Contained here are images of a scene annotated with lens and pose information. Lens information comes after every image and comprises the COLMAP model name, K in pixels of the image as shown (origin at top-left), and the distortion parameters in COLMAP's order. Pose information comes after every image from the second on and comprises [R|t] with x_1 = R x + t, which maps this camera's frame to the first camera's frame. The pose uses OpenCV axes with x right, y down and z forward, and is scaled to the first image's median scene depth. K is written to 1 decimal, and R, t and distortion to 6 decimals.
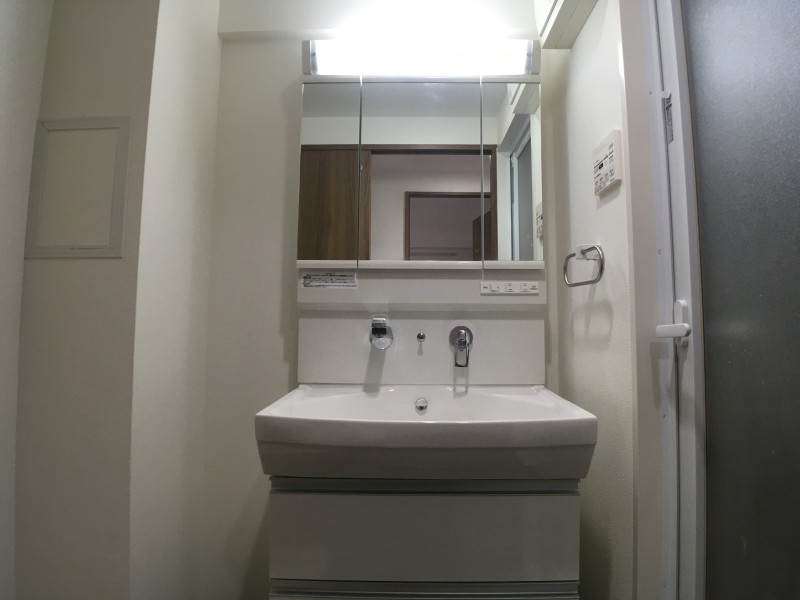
lens RADIAL K [[474.2, 0, 397.0], [0, 474.2, 295.1], [0, 0, 1]] dist [-0.067978, 0.005840]
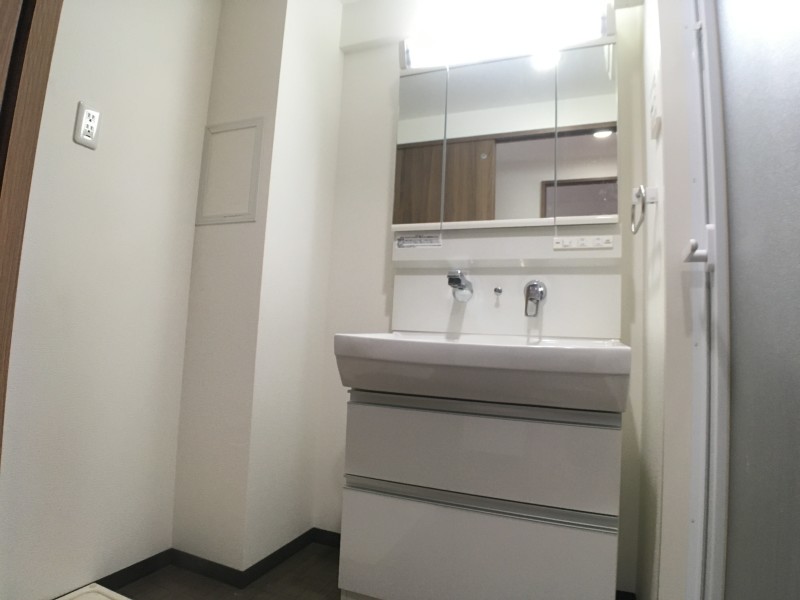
lens RADIAL K [[474.2, 0, 407.2], [0, 474.2, 299.5], [0, 0, 1]] dist [-0.067978, 0.005840]
pose [[0.935756, 0.008664, -0.352541, 0.241552], [-0.016199, 0.999699, -0.018429, 0.133431], [0.352275, 0.022956, 0.935615, -0.091612]]
